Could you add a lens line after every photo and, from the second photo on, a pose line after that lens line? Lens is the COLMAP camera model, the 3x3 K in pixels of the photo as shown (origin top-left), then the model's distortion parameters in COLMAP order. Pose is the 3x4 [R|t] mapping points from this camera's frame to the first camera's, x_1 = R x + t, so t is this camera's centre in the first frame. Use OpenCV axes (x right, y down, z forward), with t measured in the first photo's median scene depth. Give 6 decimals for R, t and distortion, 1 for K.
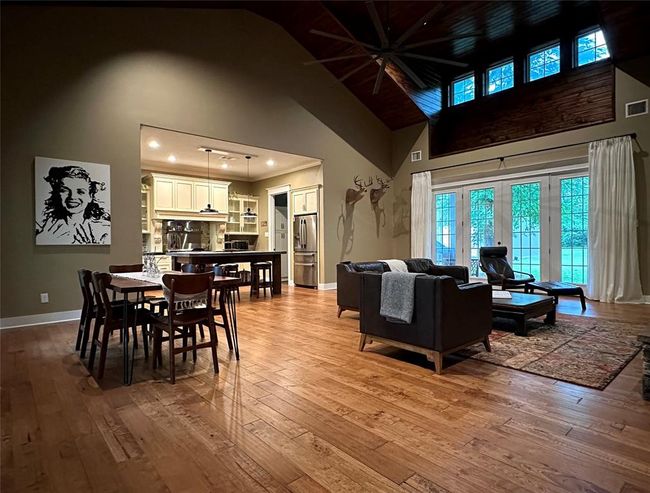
lens RADIAL K [[369.0, 0, 325.0], [0, 369.0, 246.5], [0, 0, 1]] dist [0.000507, 0.000018]
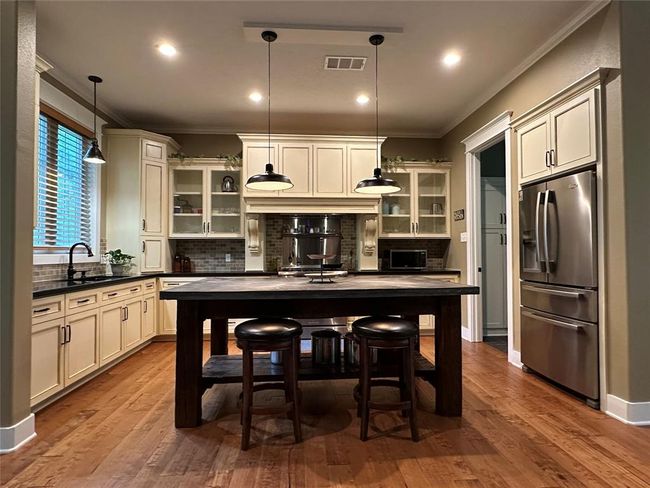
lens RADIAL K [[363.1, 0, 325.0], [0, 363.1, 244.0], [0, 0, 1]] dist [-0.001815, -0.000086]
pose [[0.793058, -0.008277, -0.609090, -0.016259], [-0.007314, 0.999706, -0.023109, -0.013007], [0.609103, 0.022782, 0.792764, 0.580782]]
